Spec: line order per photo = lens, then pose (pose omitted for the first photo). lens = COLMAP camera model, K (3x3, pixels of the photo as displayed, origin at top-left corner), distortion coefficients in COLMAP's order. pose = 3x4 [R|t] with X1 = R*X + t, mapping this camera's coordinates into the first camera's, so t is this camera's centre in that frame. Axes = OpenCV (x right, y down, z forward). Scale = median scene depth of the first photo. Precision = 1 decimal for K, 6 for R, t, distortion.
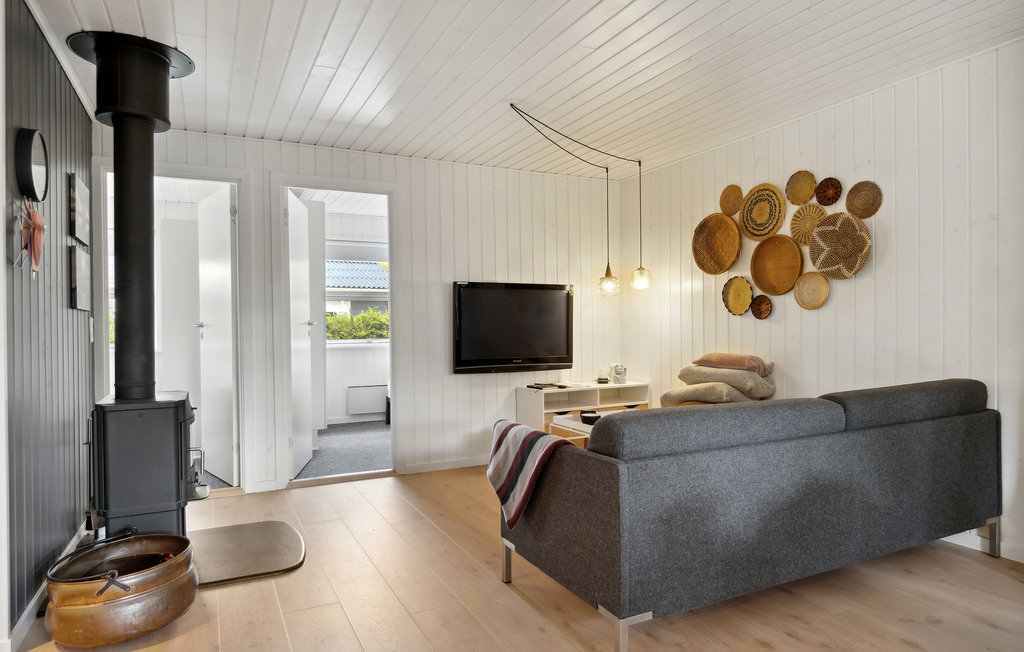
lens RADIAL K [[621.6, 0, 483.9], [0, 621.6, 327.6], [0, 0, 1]] dist [-0.004734, 0.000279]
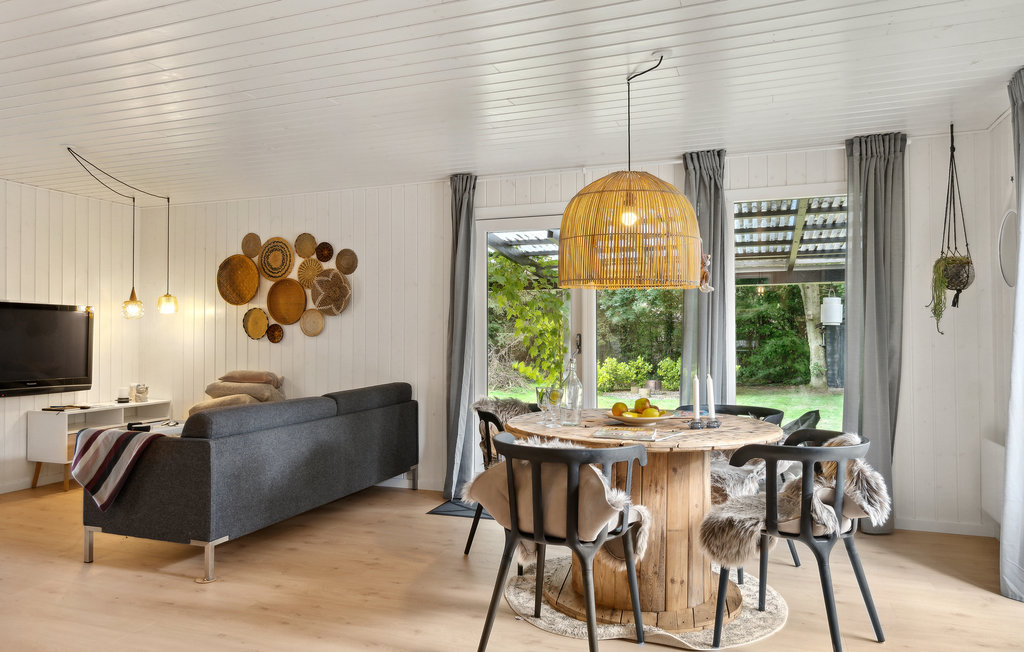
lens RADIAL K [[702.9, 0, 512.0], [0, 702.9, 326.0], [0, 0, 1]] dist [-0.002787, -0.000155]
pose [[0.705182, 0.021036, 0.708714, -0.250043], [-0.003060, 0.999641, -0.026626, -0.012151], [-0.709019, 0.016608, 0.704993, -0.388974]]
